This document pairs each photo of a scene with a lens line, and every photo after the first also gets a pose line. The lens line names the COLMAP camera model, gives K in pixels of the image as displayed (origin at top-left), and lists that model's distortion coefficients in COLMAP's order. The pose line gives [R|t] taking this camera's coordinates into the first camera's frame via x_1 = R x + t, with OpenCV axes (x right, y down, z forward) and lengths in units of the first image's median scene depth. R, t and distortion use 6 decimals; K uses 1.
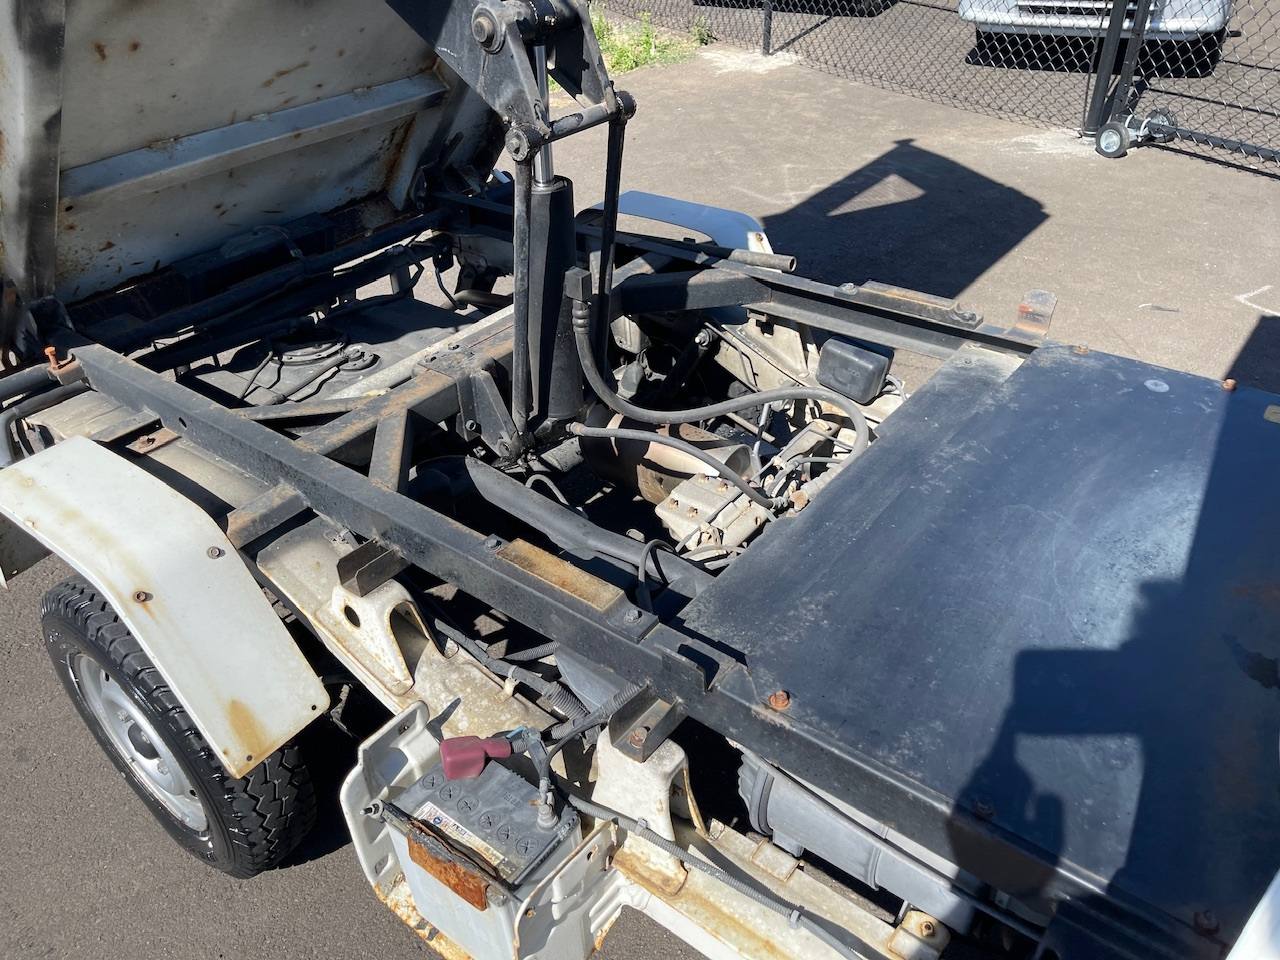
lens RADIAL K [[980.9, 0, 641.3], [0, 980.9, 480.7], [0, 0, 1]] dist [0.054766, -0.067438]
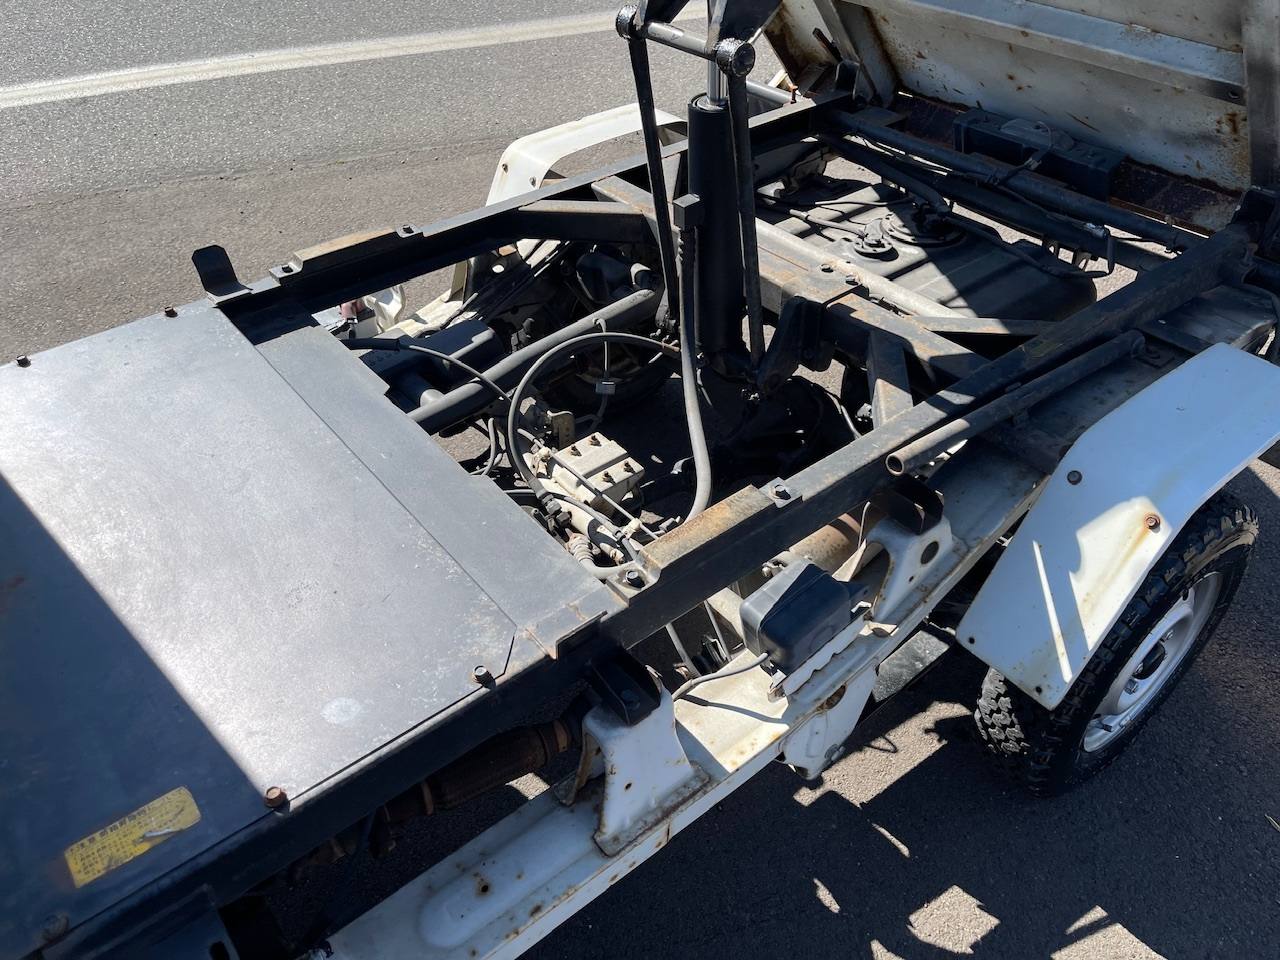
lens RADIAL K [[980.9, 0, 641.8], [0, 980.9, 476.6], [0, 0, 1]] dist [0.054766, -0.067438]
pose [[-0.232885, 0.655655, -0.718249, 0.626858], [-0.528759, 0.534483, 0.659349, -0.526553], [0.816197, 0.533333, 0.222211, 0.706230]]
